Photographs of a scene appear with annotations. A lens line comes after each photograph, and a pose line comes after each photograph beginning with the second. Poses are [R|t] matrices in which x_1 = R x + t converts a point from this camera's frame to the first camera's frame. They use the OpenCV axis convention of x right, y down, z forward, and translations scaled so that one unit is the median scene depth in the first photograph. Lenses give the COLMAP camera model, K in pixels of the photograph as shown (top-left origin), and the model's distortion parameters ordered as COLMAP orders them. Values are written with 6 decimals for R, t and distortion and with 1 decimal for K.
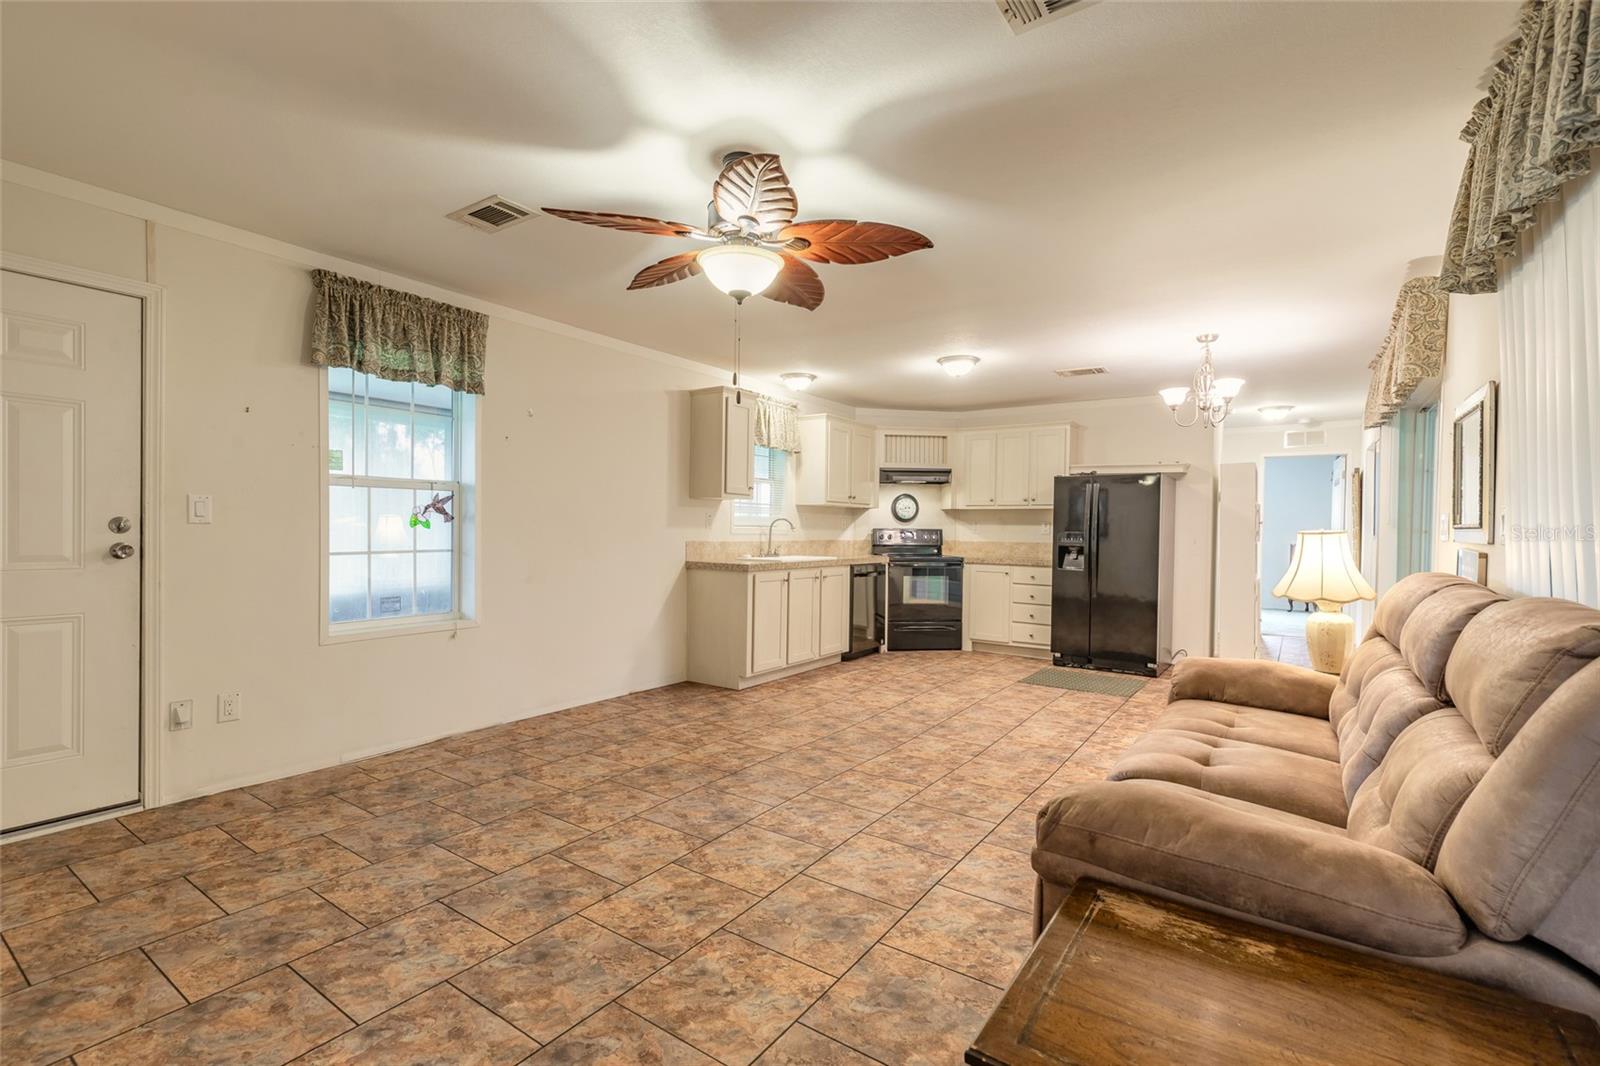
lens RADIAL K [[721.4, 0, 793.4], [0, 721.4, 539.1], [0, 0, 1]] dist [0.007463, -0.001282]
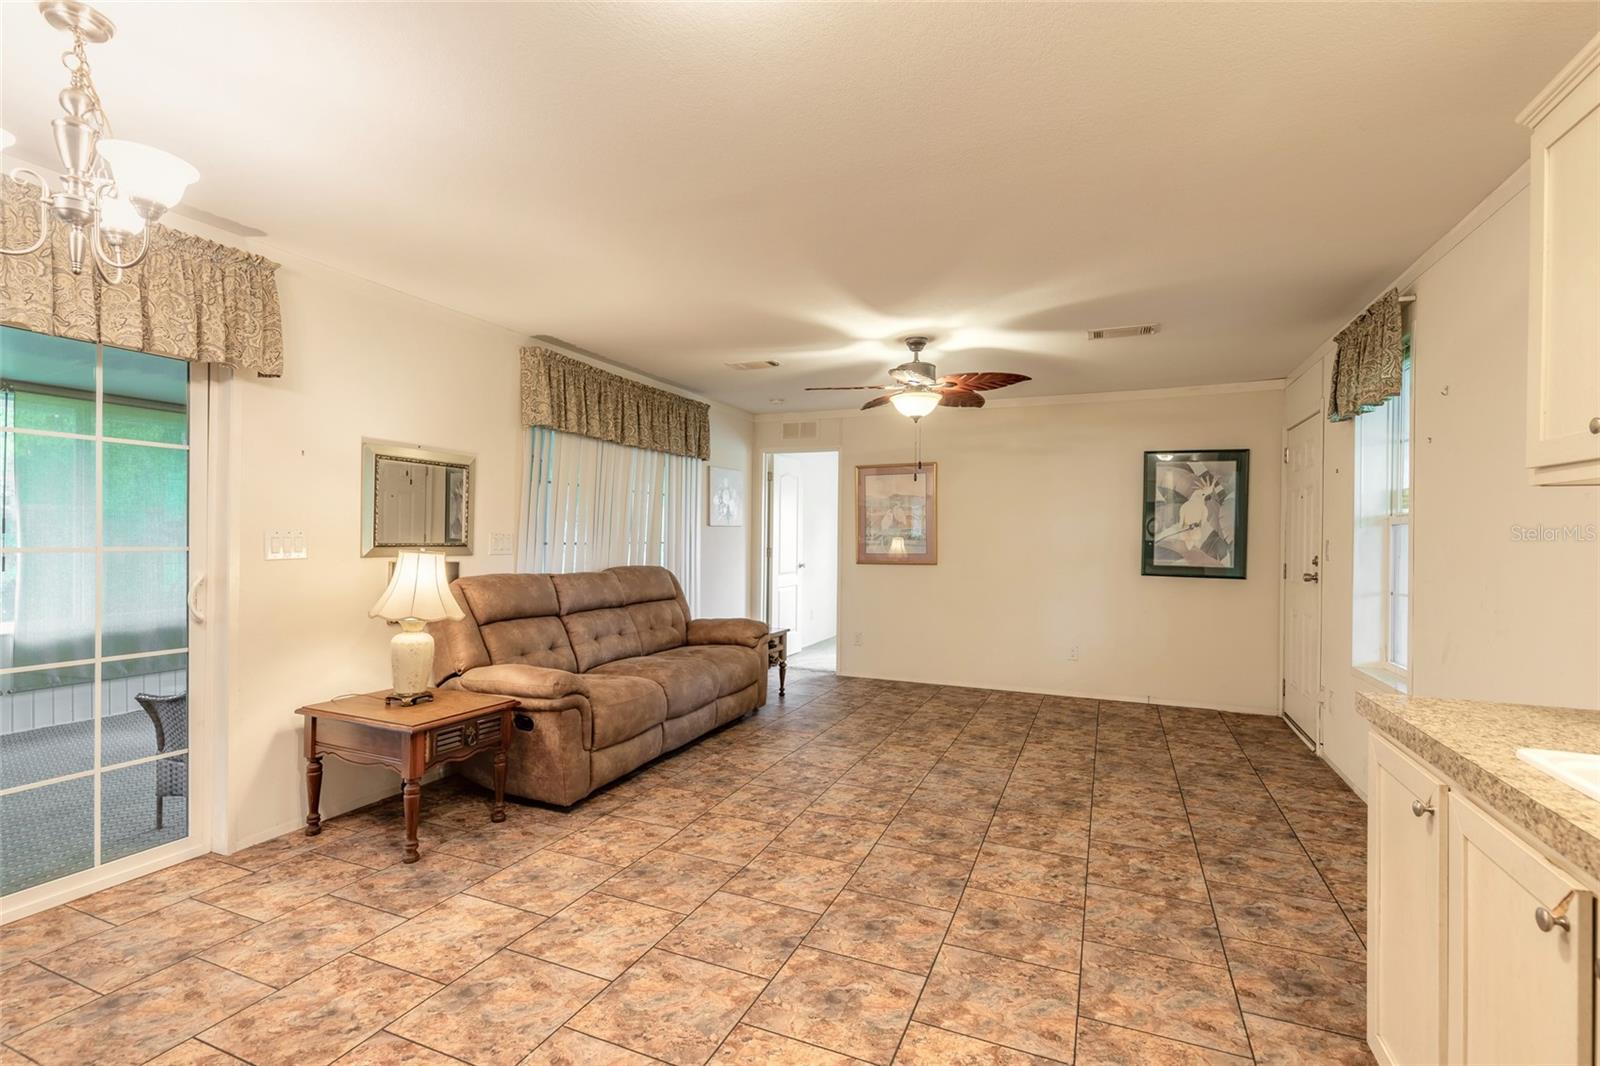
lens RADIAL K [[721.4, 0, 792.7], [0, 721.4, 539.3], [0, 0, 1]] dist [0.007463, -0.001282]
pose [[-0.980128, -0.021545, -0.197195, 0.326018], [-0.025118, 0.999562, 0.015638, -0.042661], [0.196771, 0.020281, -0.980240, 1.580479]]
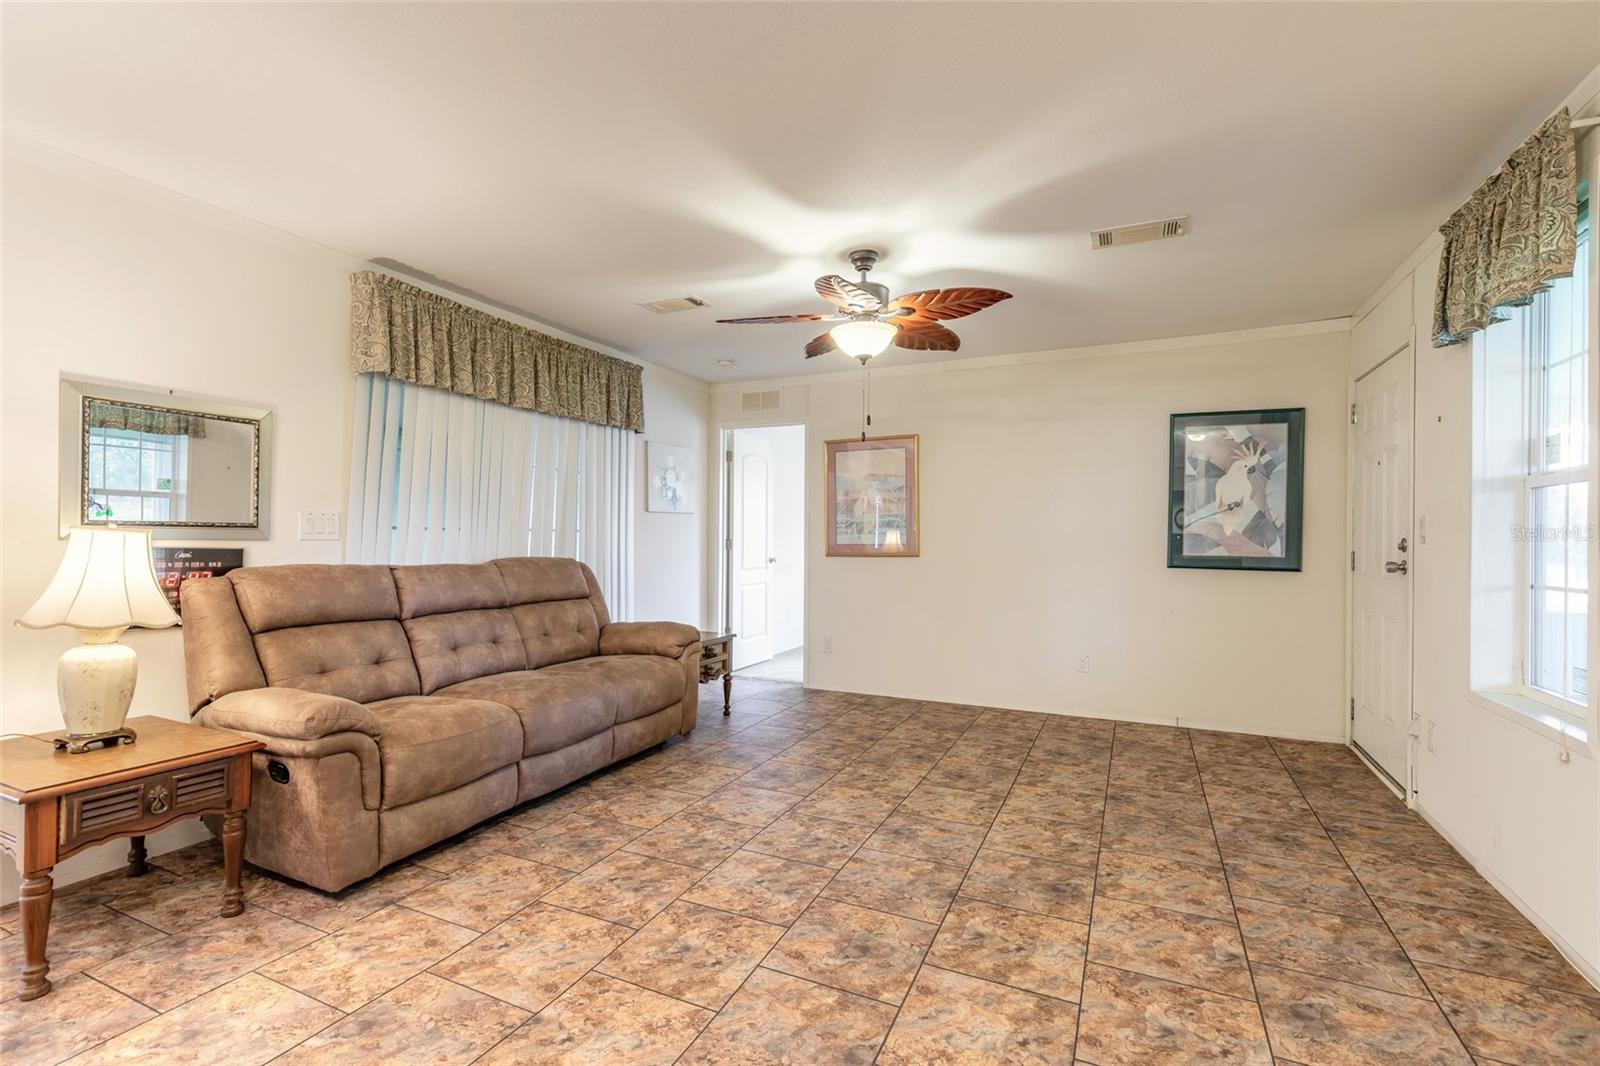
lens RADIAL K [[721.4, 0, 792.6], [0, 721.4, 537.6], [0, 0, 1]] dist [0.007463, -0.001282]
pose [[-0.986033, -0.017811, -0.165596, 0.156282], [-0.020301, 0.999705, 0.013358, -0.018750], [0.165309, 0.016533, -0.986103, 1.363955]]
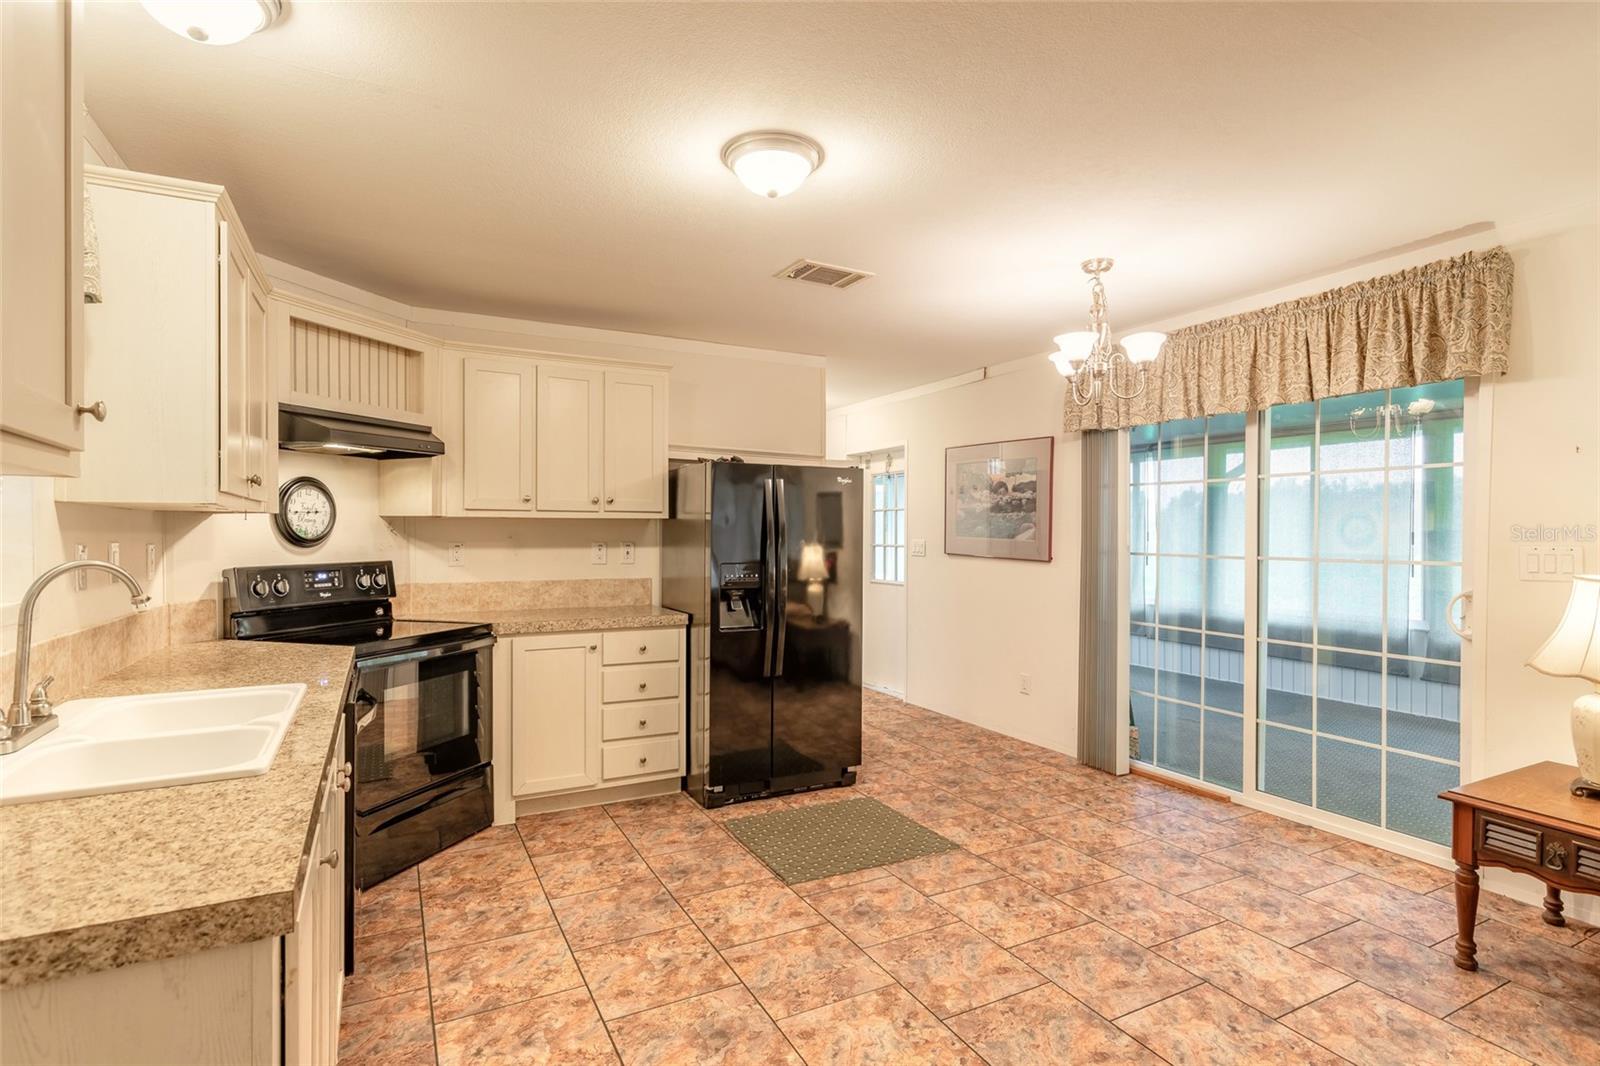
lens RADIAL K [[793.1, 0, 796.3], [0, 793.1, 539.8], [0, 0, 1]] dist [-0.000280, -0.000127]
pose [[0.462003, -0.019415, 0.886666, -0.203616], [0.017346, 0.999767, 0.012853, -0.052136], [-0.886709, 0.009442, 0.462232, 1.014568]]
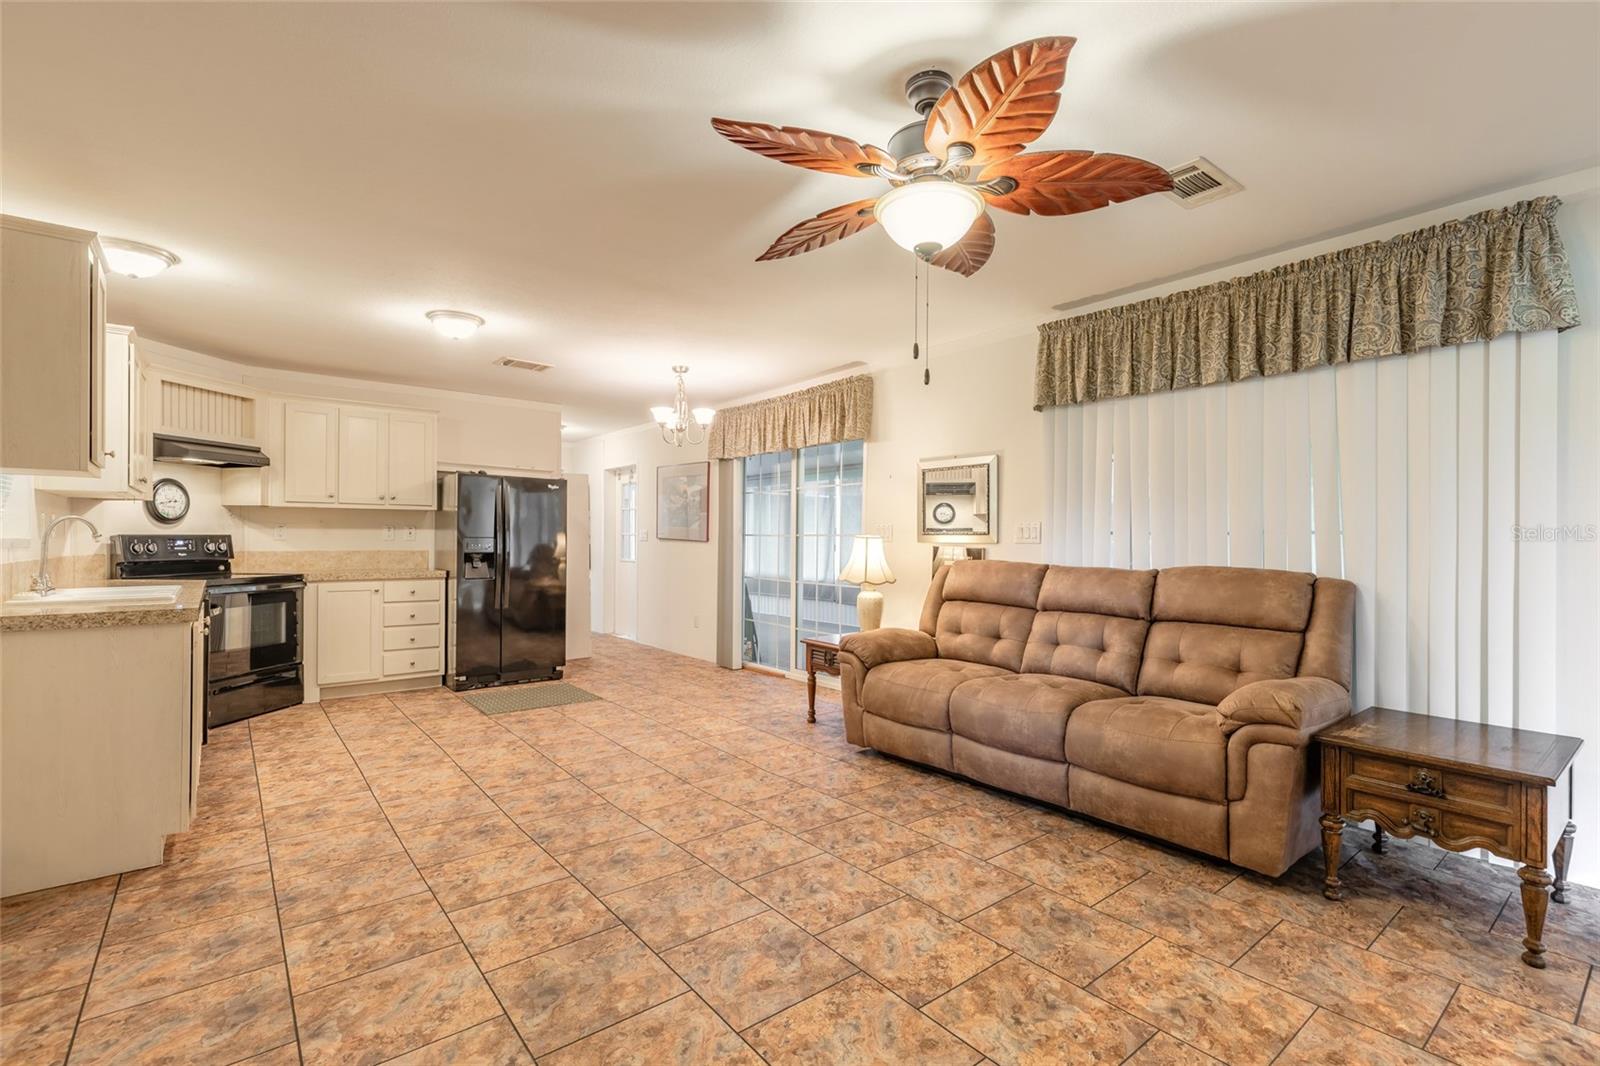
lens RADIAL K [[721.4, 0, 797.6], [0, 721.4, 538.1], [0, 0, 1]] dist [0.007463, -0.001282]
pose [[0.281278, -0.011047, 0.959563, -0.538227], [0.013859, 0.999876, 0.007448, -0.015013], [-0.959526, 0.011204, 0.281396, 0.553809]]
